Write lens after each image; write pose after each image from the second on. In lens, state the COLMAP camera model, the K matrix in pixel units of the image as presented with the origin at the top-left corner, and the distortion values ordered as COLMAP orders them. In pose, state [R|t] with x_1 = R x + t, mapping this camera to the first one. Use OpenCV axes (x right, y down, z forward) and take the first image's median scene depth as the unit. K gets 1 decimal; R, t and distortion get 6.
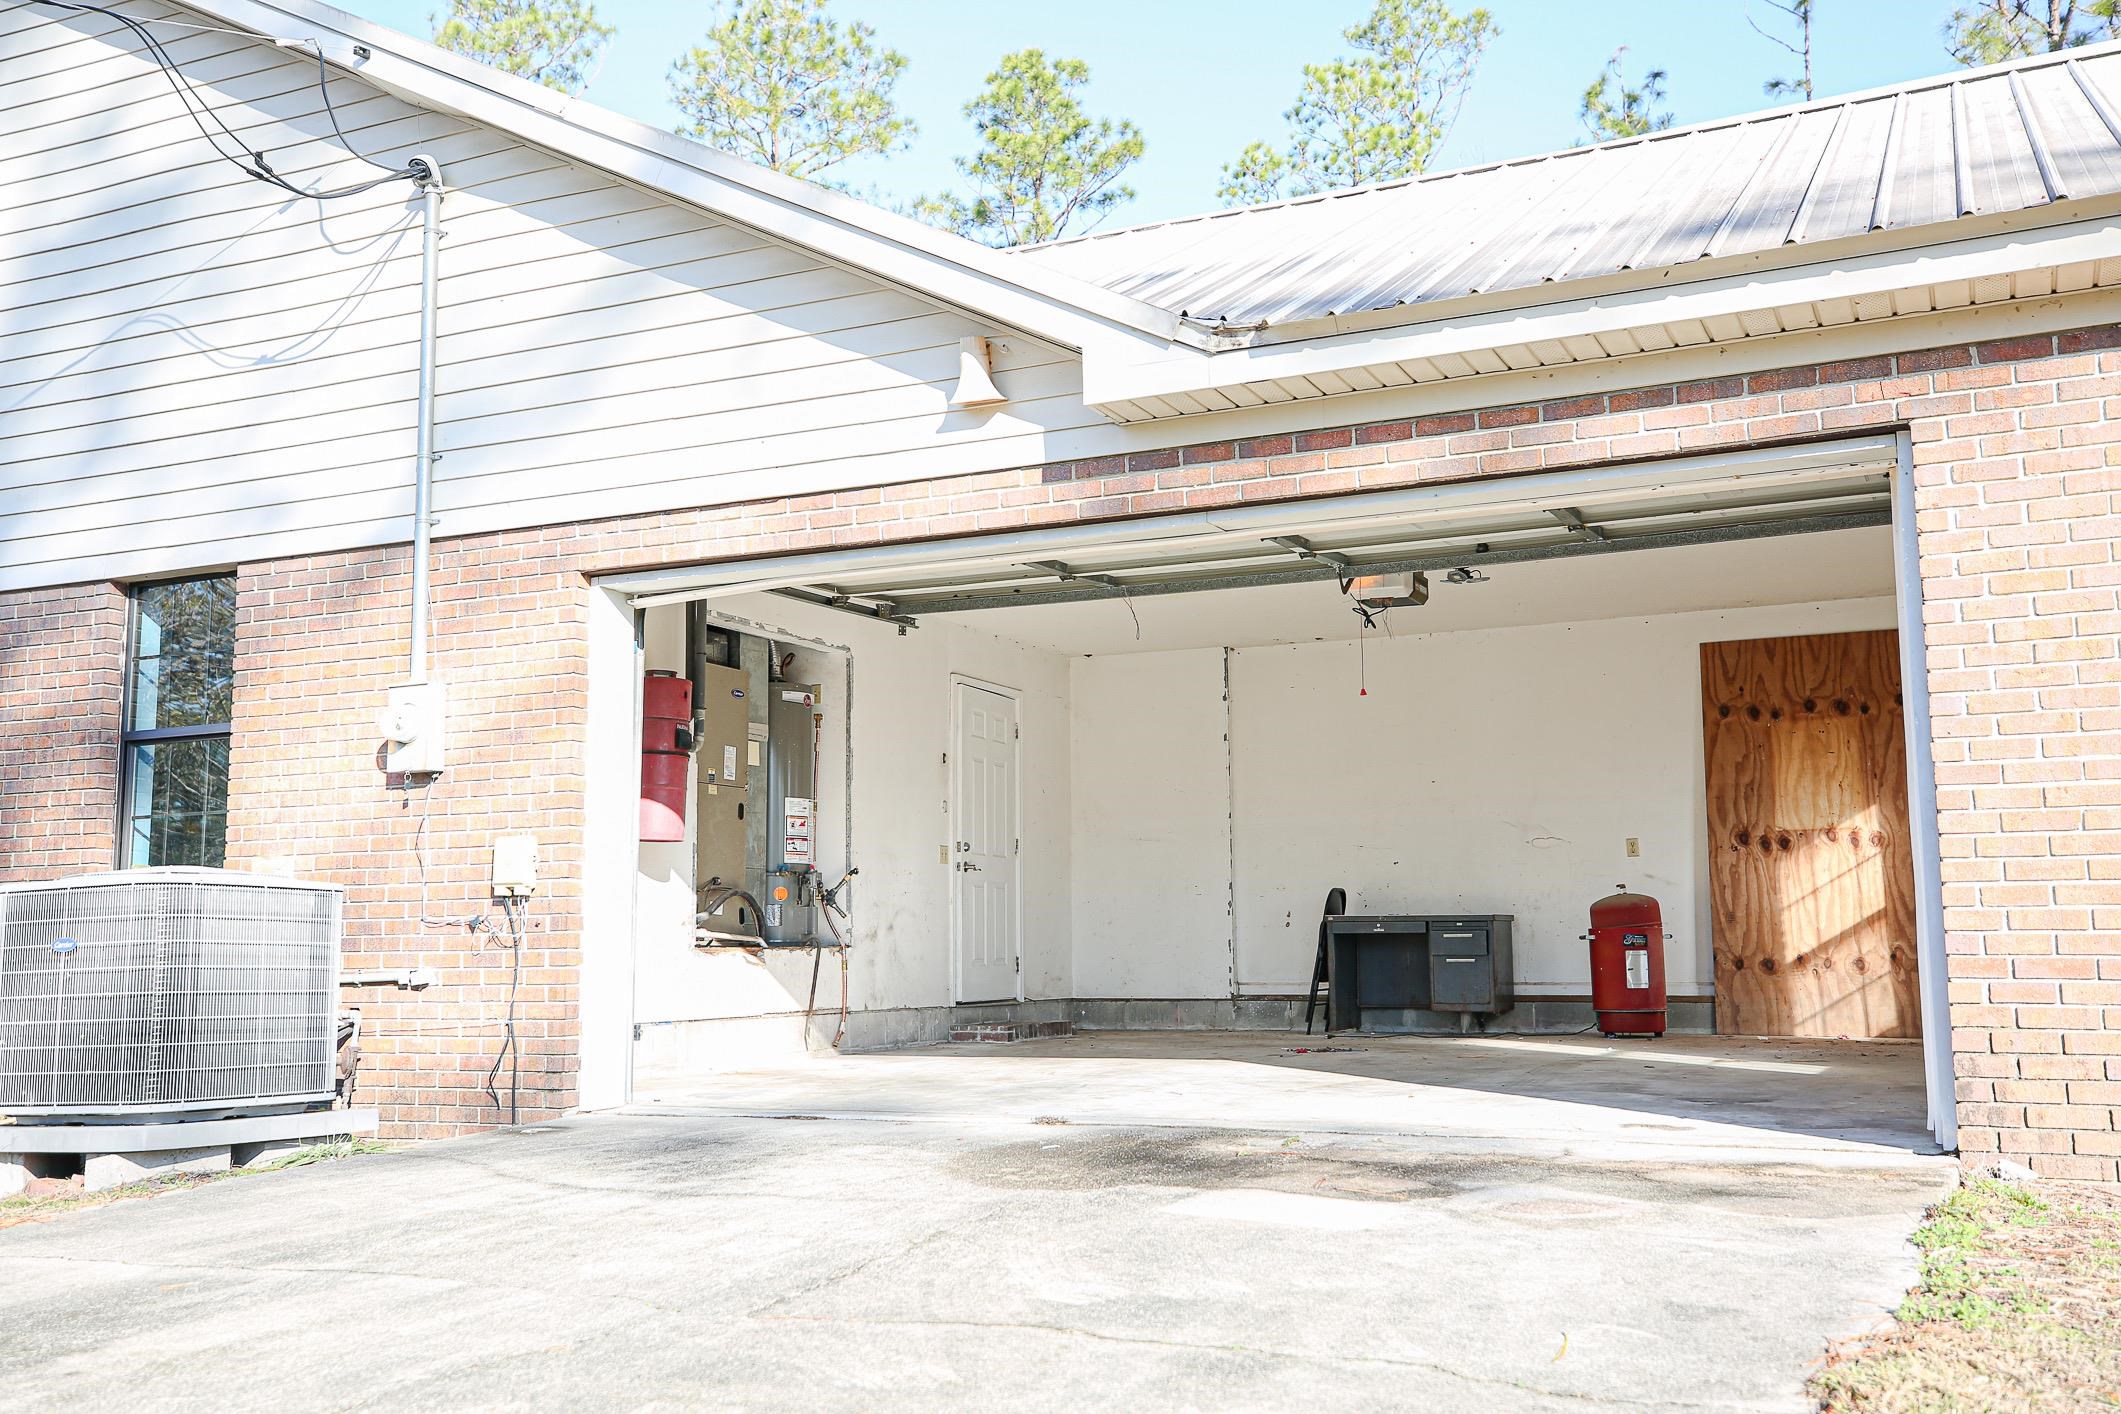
lens RADIAL K [[2031.8, 0, 1059.3], [0, 2031.8, 695.6], [0, 0, 1]] dist [0.059313, 0.000000]
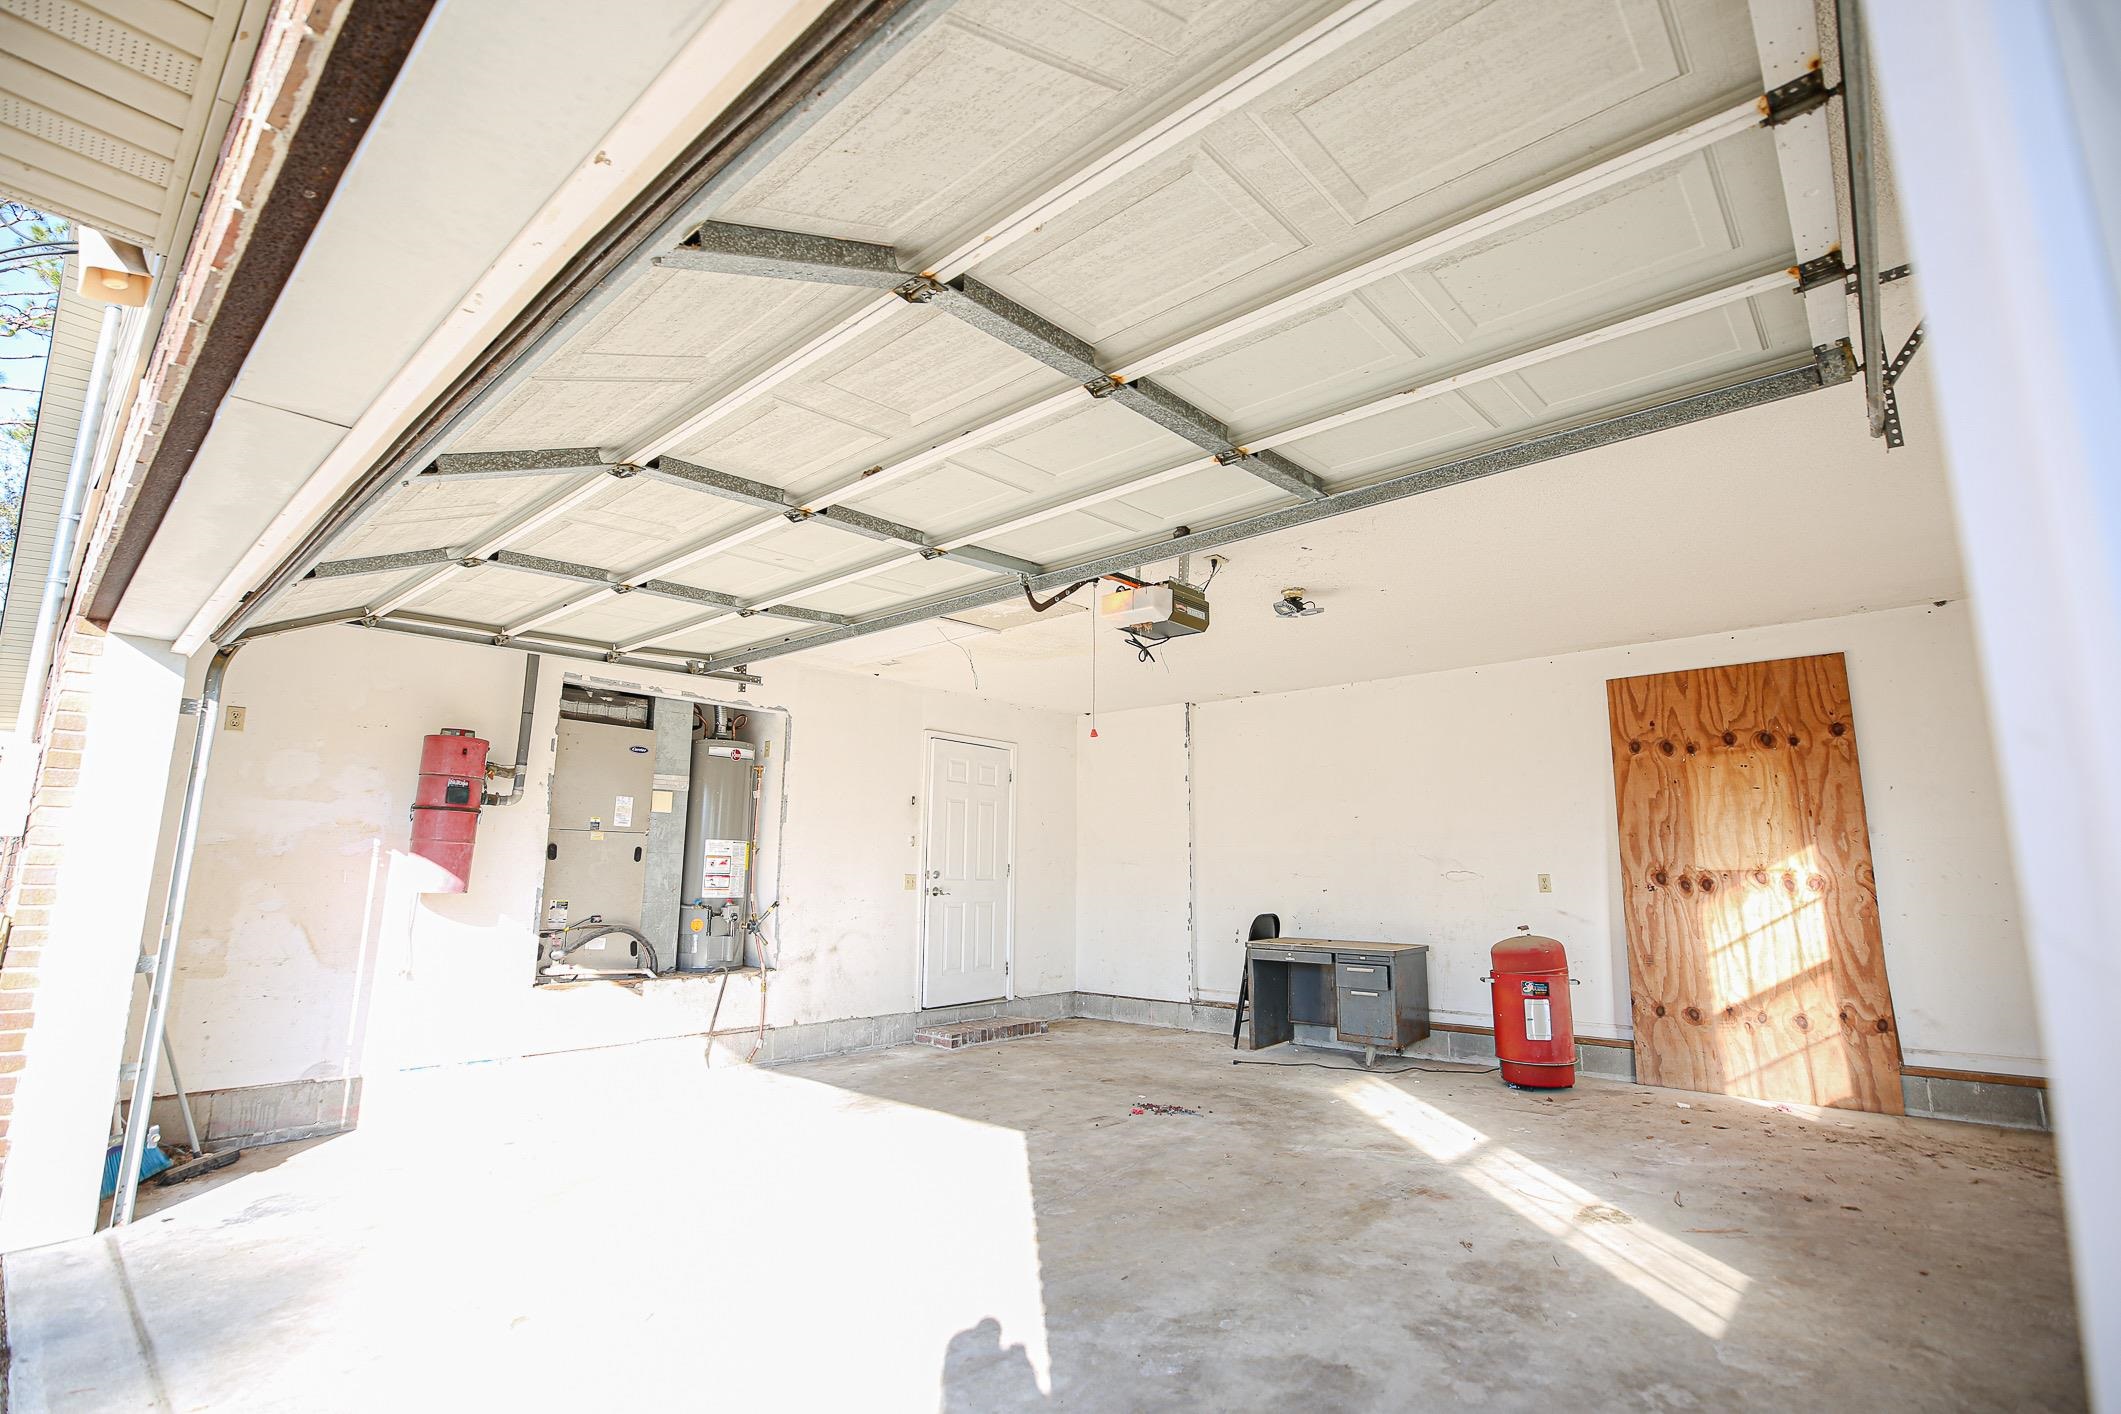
lens RADIAL K [[974.0, 0, 1058.6], [0, 974.0, 696.8], [0, 0, 1]] dist [-0.033234, 0.006099]
pose [[0.958531, -0.035994, -0.282707, 0.195587], [0.020257, 0.998088, -0.058390, 0.005181], [0.284268, 0.050242, 0.957428, 0.485709]]
